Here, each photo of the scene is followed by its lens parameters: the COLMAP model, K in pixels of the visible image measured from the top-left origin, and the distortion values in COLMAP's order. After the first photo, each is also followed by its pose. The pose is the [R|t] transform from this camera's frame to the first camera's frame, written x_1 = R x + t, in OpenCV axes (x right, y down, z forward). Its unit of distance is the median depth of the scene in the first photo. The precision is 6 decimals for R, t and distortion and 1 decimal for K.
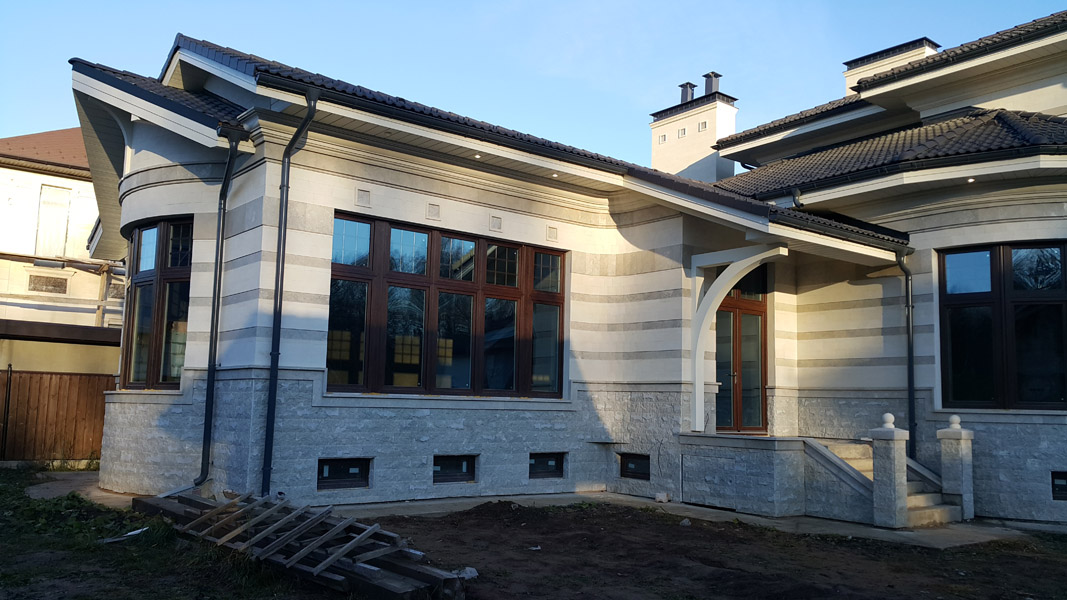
lens RADIAL K [[846.5, 0, 548.9], [0, 846.5, 304.2], [0, 0, 1]] dist [0.130568, -0.199585]
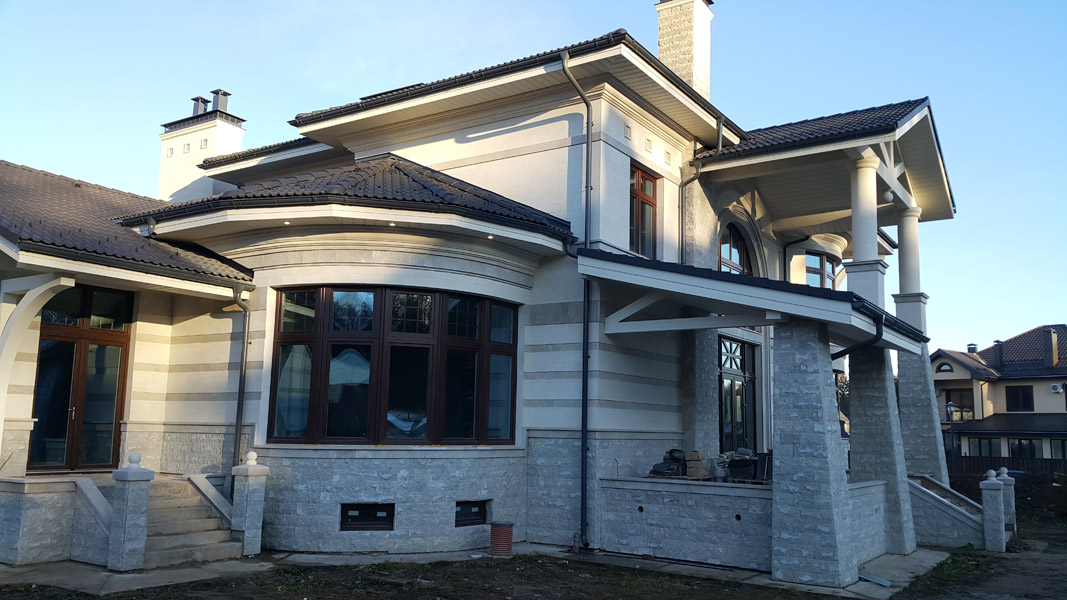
lens RADIAL K [[846.5, 0, 548.9], [0, 846.5, 304.2], [0, 0, 1]] dist [0.130568, -0.199585]
pose [[0.952817, 0.041886, 0.300643, 0.452805], [-0.036110, 0.999041, -0.024747, -0.029950], [-0.301391, 0.012723, 0.953416, -0.068190]]
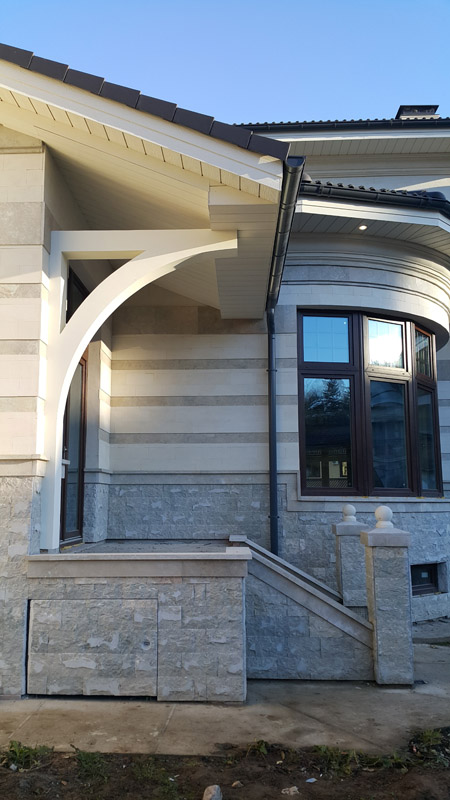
lens RADIAL K [[634.7, 0, 198.0], [0, 634.7, 401.9], [0, 0, 1]] dist [0.130568, -0.199585]
pose [[0.669597, 0.091915, 0.737015, -0.069745], [-0.074203, 0.995627, -0.056752, 0.071372], [-0.739009, -0.016688, 0.673489, 0.648267]]
